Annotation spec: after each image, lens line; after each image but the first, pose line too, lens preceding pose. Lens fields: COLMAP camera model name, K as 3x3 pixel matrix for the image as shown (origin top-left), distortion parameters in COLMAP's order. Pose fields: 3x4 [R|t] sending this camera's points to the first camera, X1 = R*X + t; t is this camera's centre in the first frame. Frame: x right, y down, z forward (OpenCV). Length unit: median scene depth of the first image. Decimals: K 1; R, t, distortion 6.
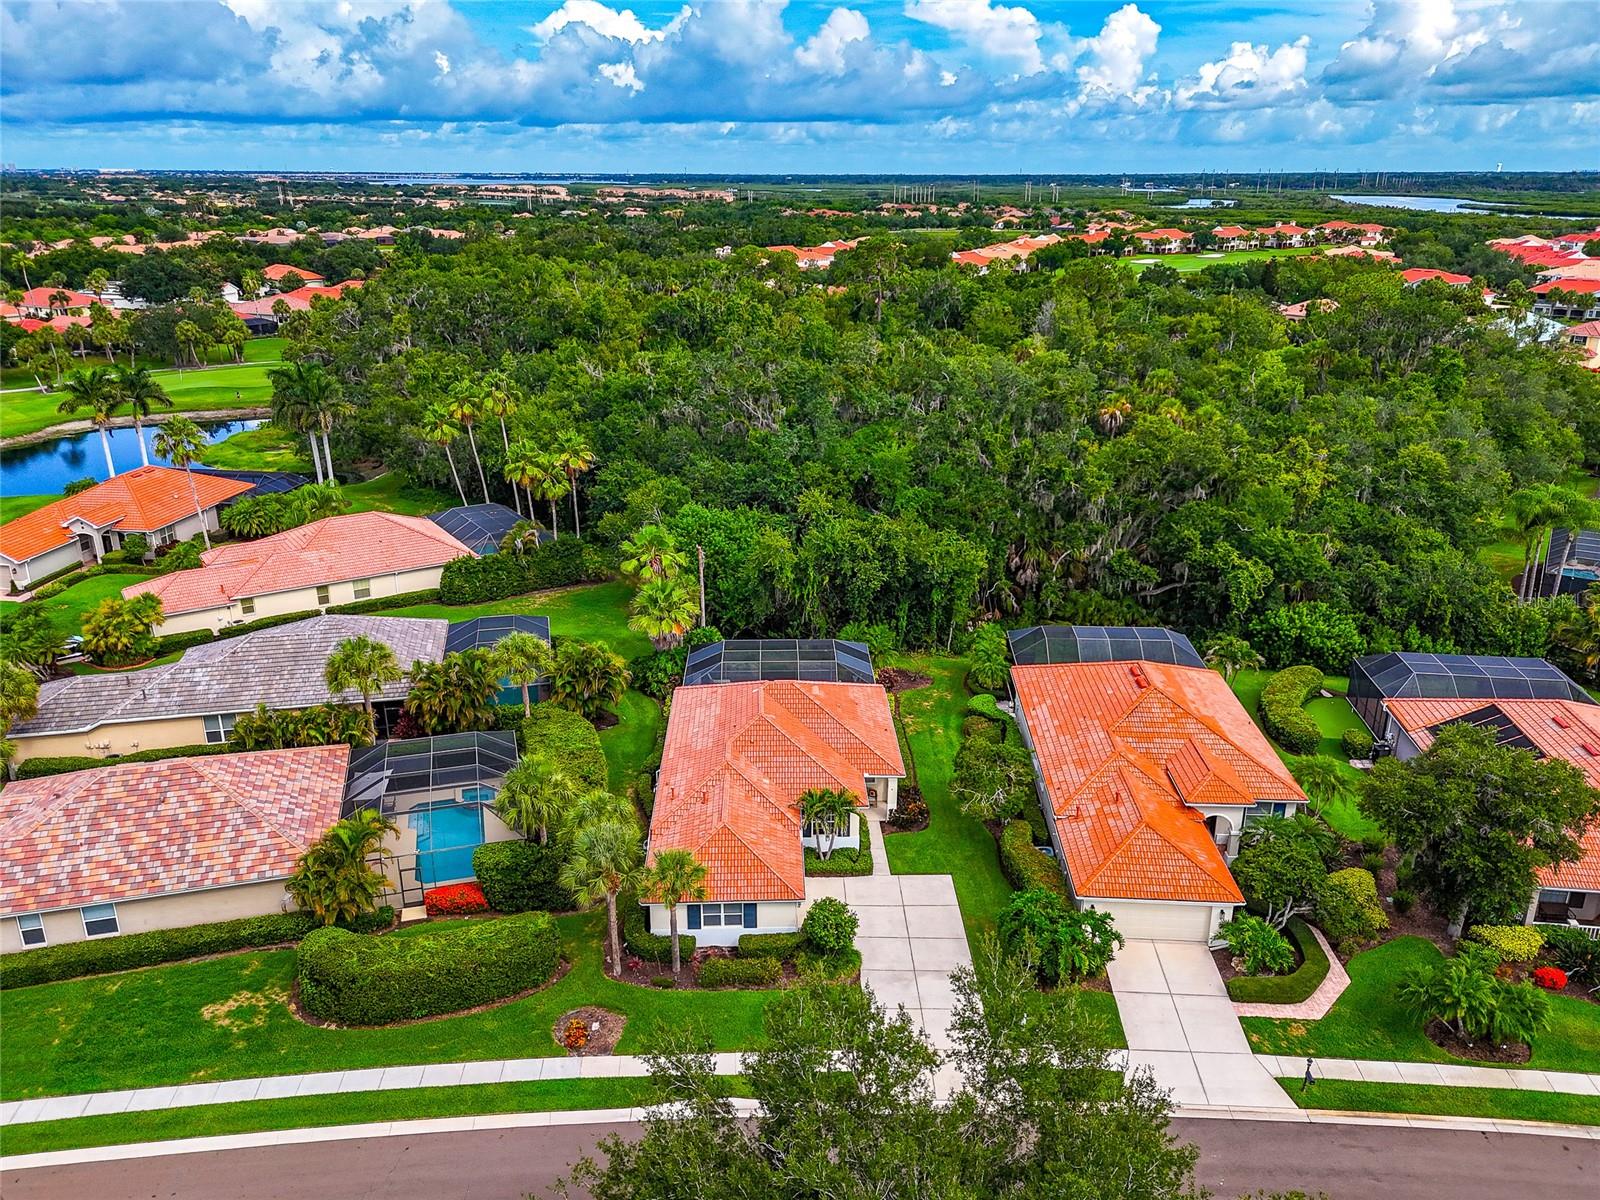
lens RADIAL K [[1202.2, 0, 799.1], [0, 1202.2, 601.7], [0, 0, 1]] dist [0.069139, -0.054437]
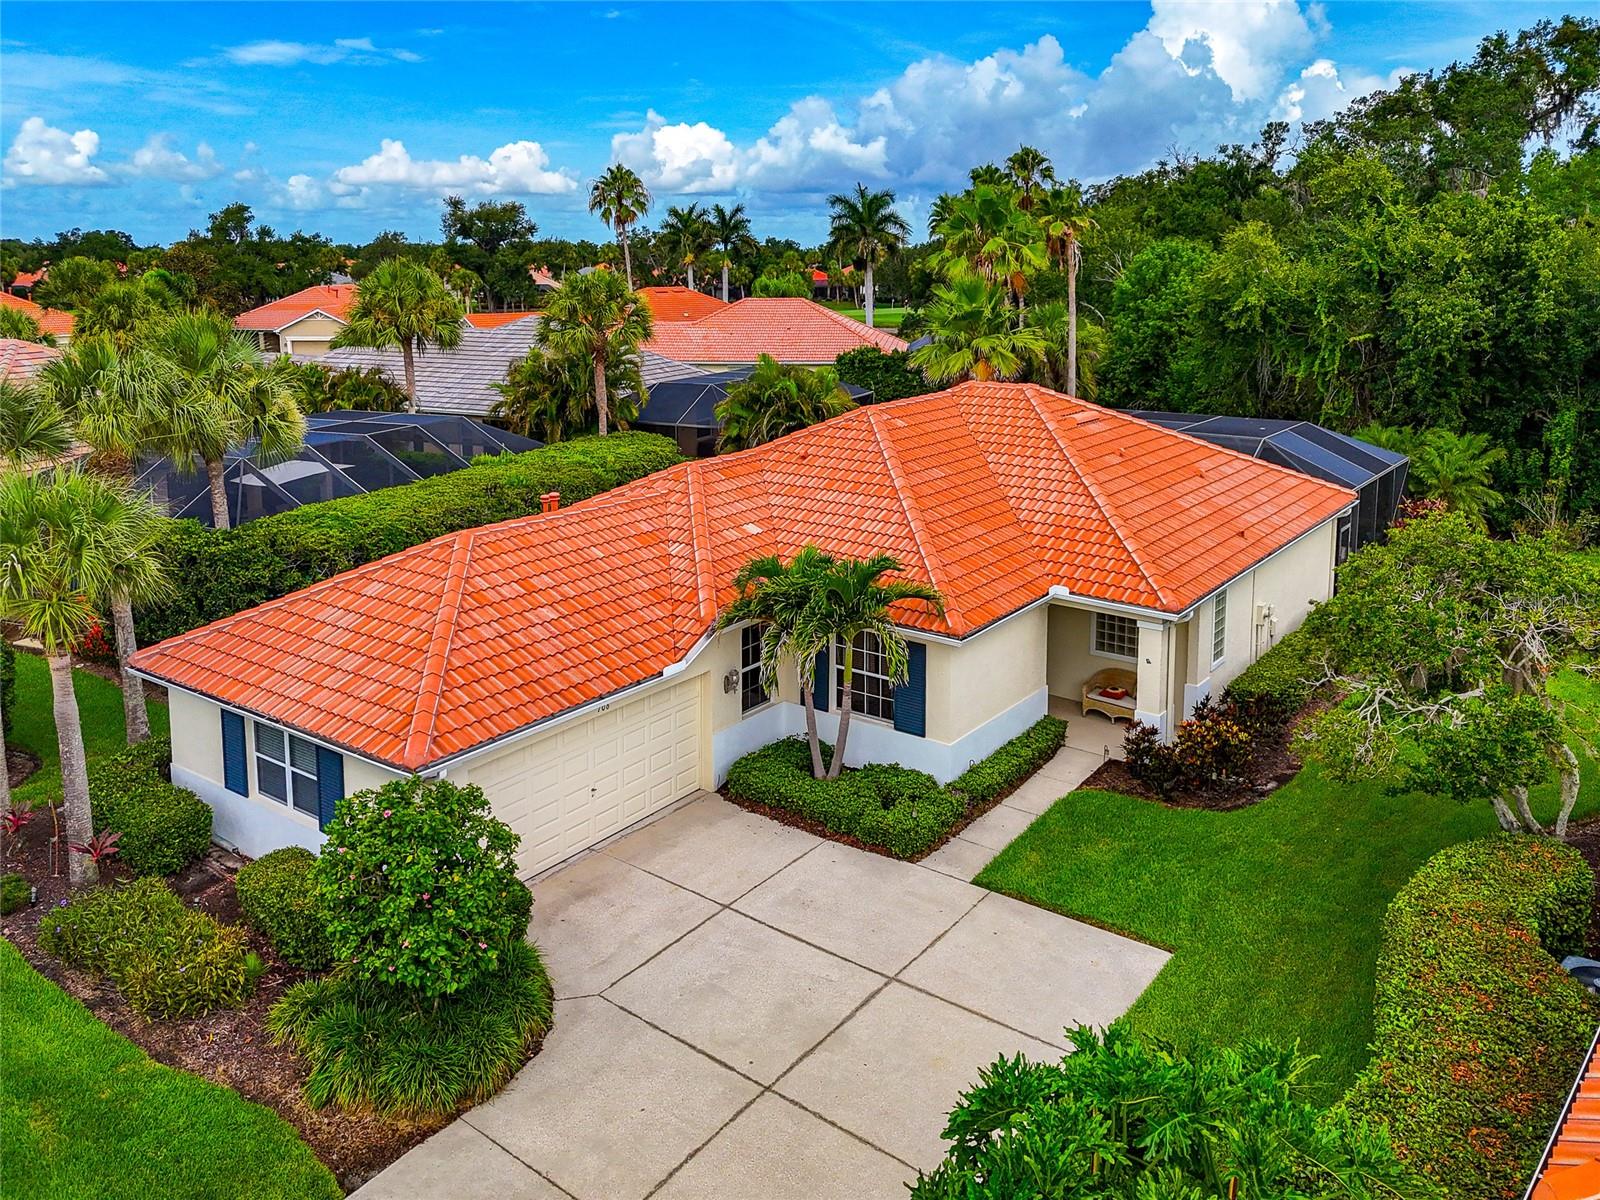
lens RADIAL K [[1202.2, 0, 820.4], [0, 1202.2, 510.4], [0, 0, 1]] dist [0.069139, -0.054437]
pose [[0.782106, 0.118785, -0.611719, 0.114208], [-0.202944, 0.976698, -0.069814, 0.089906], [0.589172, 0.178747, 0.787988, 0.395198]]
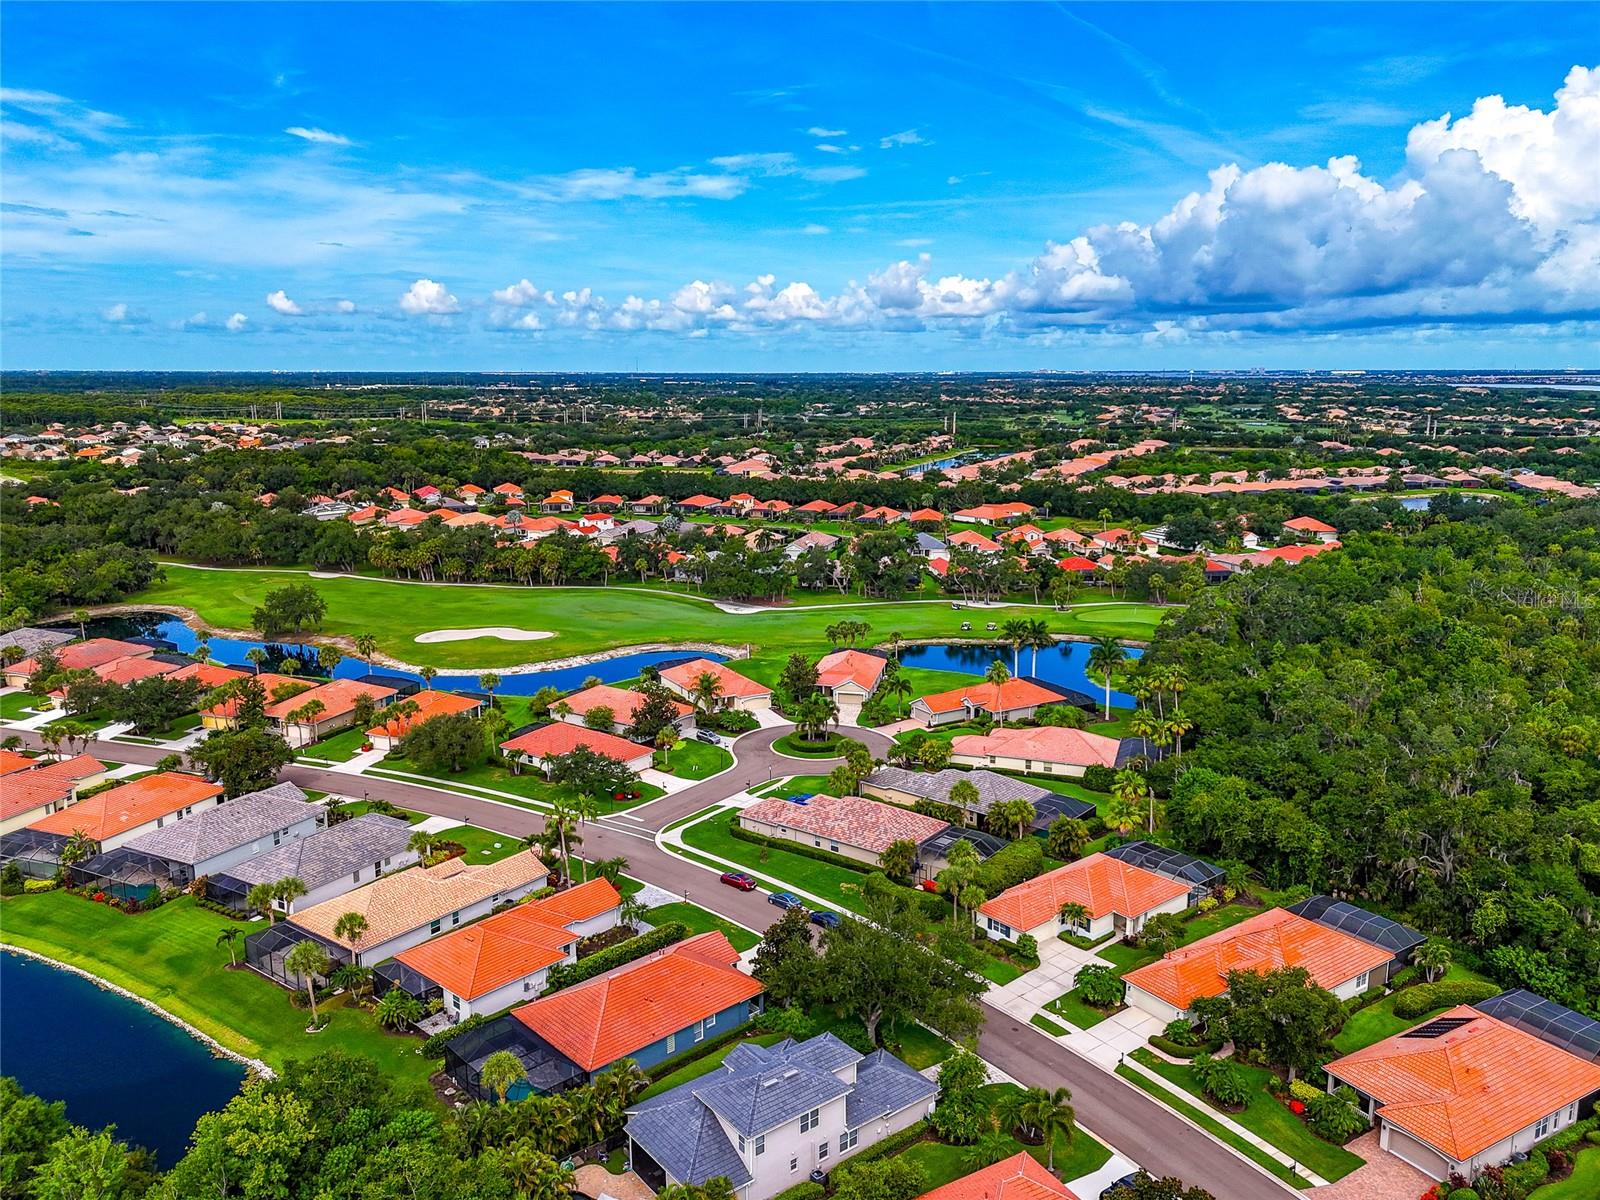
lens RADIAL K [[1202.2, 0, 788.2], [0, 1202.2, 606.2], [0, 0, 1]] dist [0.069139, -0.054437]
pose [[0.606792, 0.155385, -0.779524, 0.701527], [-0.264948, 0.964160, -0.014049, -0.100988], [0.749404, 0.215058, 0.626214, -0.459040]]
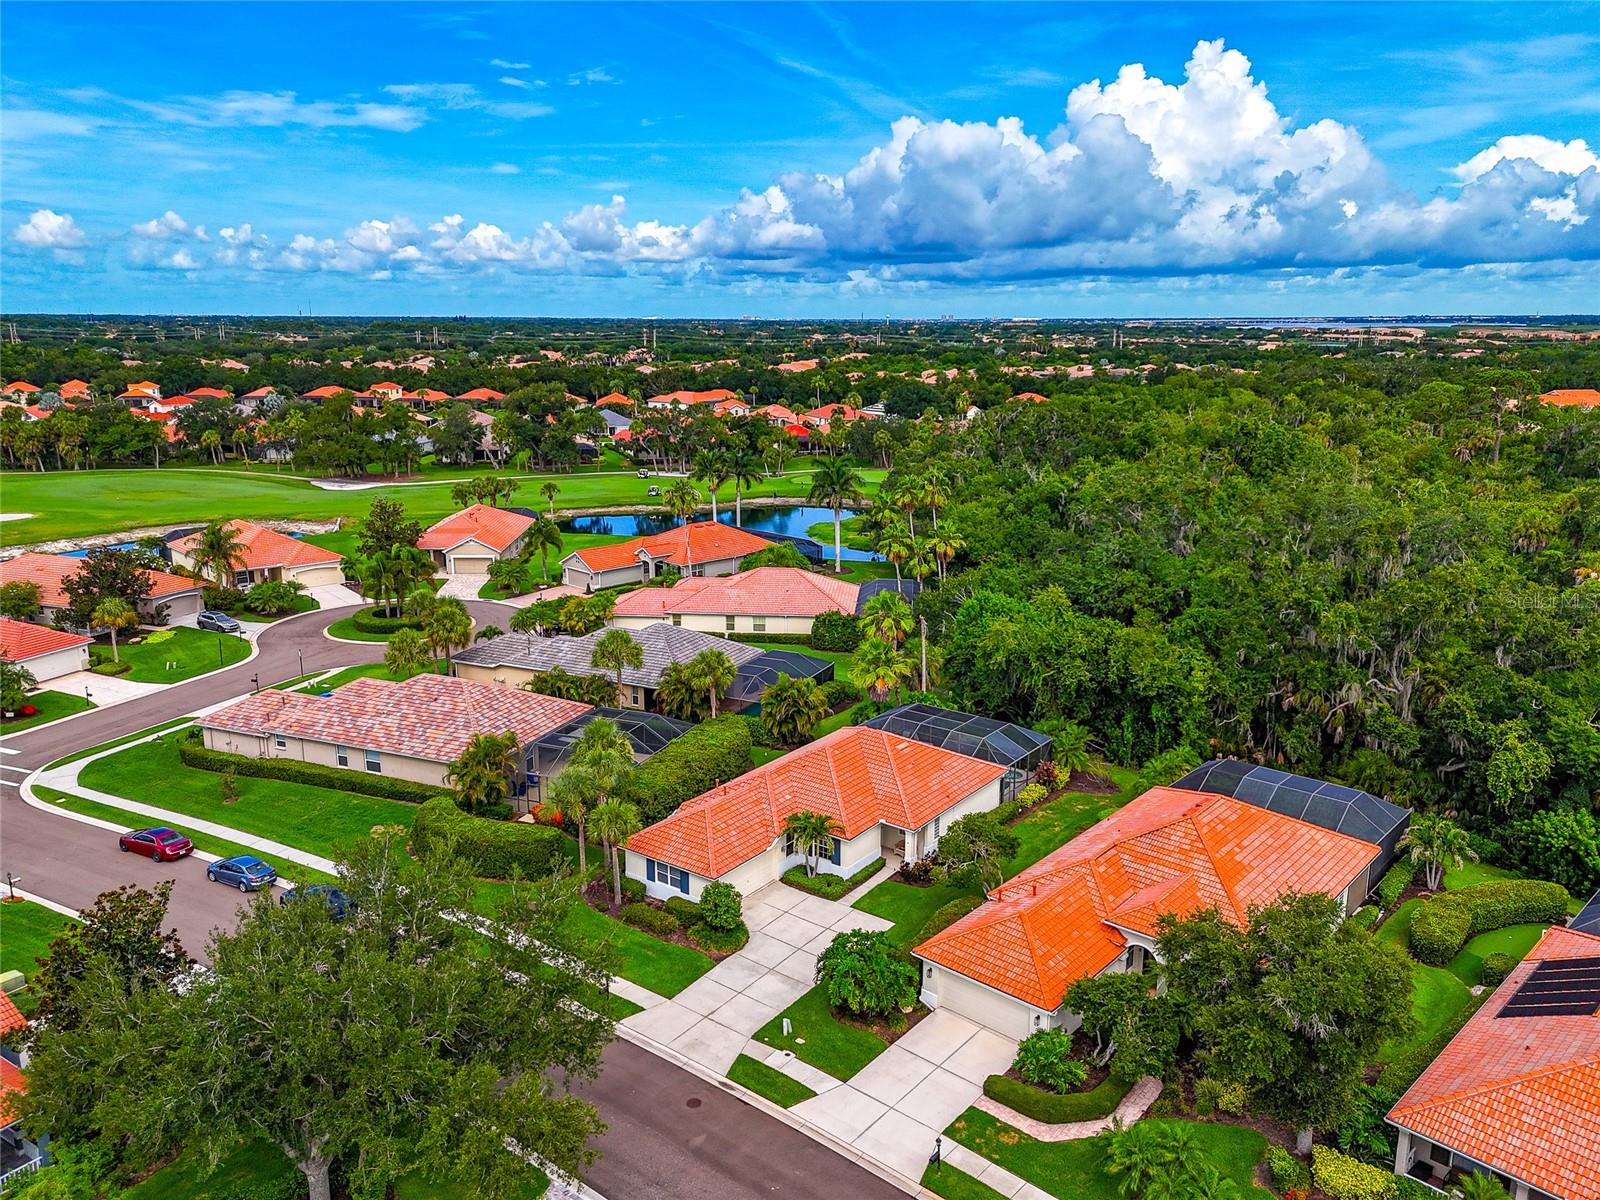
lens RADIAL K [[1202.2, 0, 791.0], [0, 1202.2, 605.3], [0, 0, 1]] dist [0.069139, -0.054437]
pose [[0.778342, 0.145510, -0.610746, 0.353147], [-0.209877, 0.977113, -0.034674, 0.005435], [0.591723, 0.155170, 0.791067, 0.036068]]
